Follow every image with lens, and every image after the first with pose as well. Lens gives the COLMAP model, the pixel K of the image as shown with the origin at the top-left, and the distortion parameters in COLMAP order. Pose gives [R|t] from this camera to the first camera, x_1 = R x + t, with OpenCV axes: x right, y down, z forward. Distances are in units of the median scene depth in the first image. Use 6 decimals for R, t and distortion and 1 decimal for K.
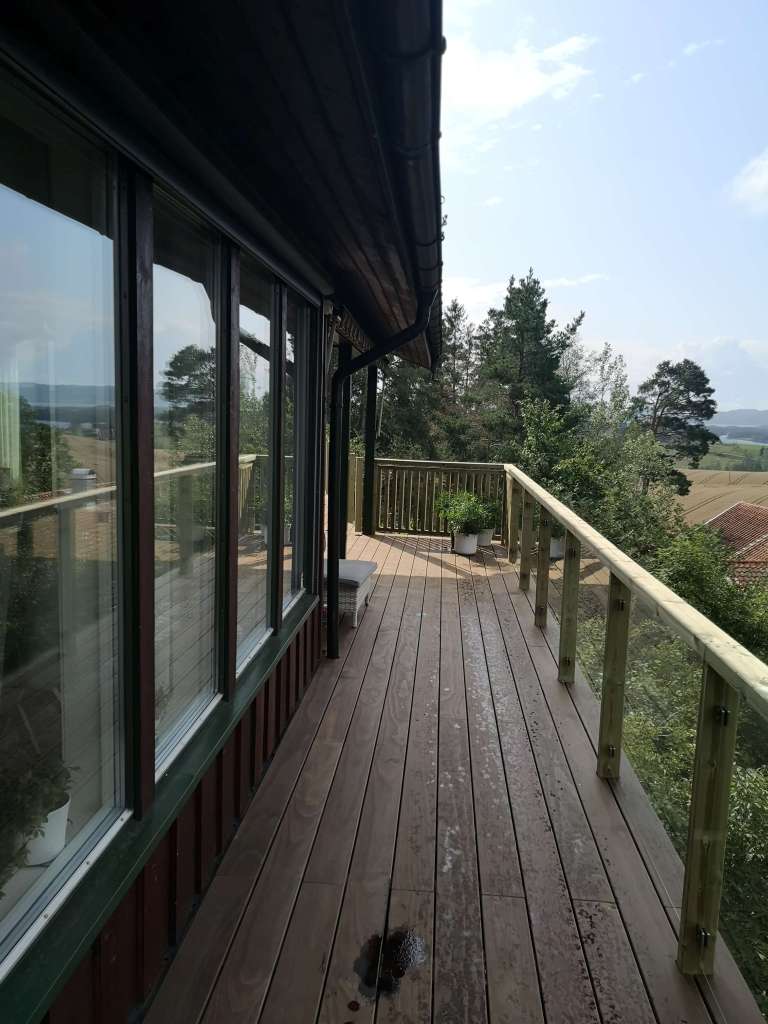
lens RADIAL K [[804.5, 0, 382.4], [0, 804.5, 510.4], [0, 0, 1]] dist [0.038472, -0.026736]
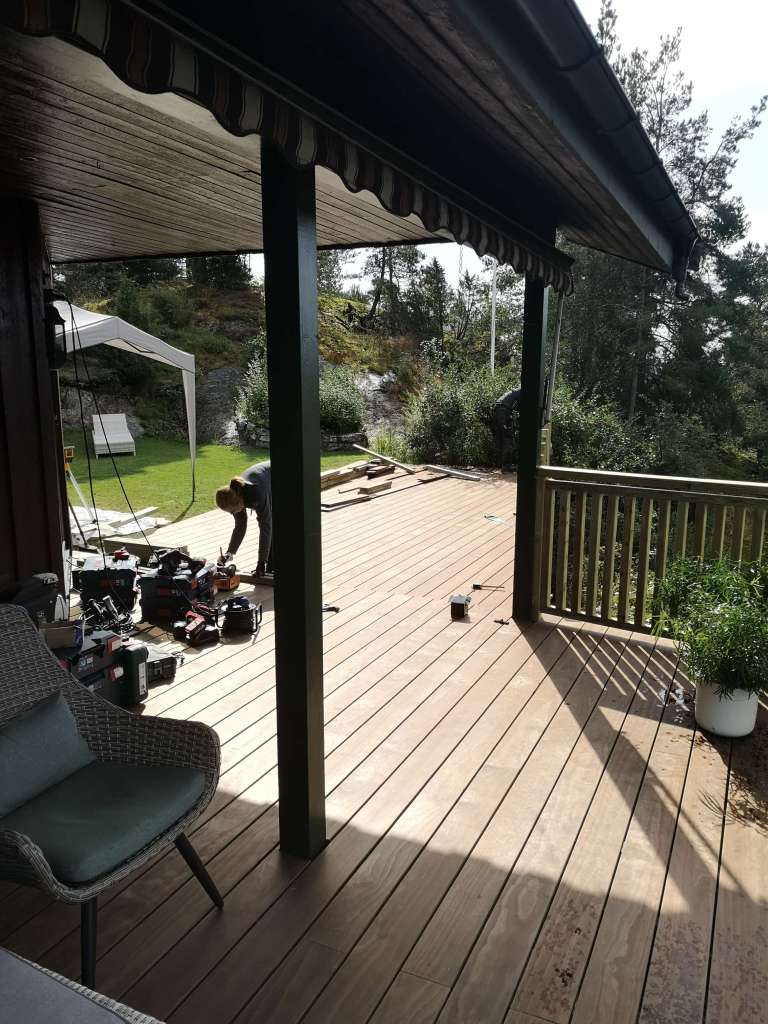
lens RADIAL K [[804.5, 0, 387.0], [0, 804.5, 514.1], [0, 0, 1]] dist [0.038472, -0.026736]
pose [[0.937543, 0.067131, -0.341330, 0.069521], [-0.046329, 0.996558, 0.068745, -0.064455], [0.344770, -0.048638, 0.937426, 0.516202]]
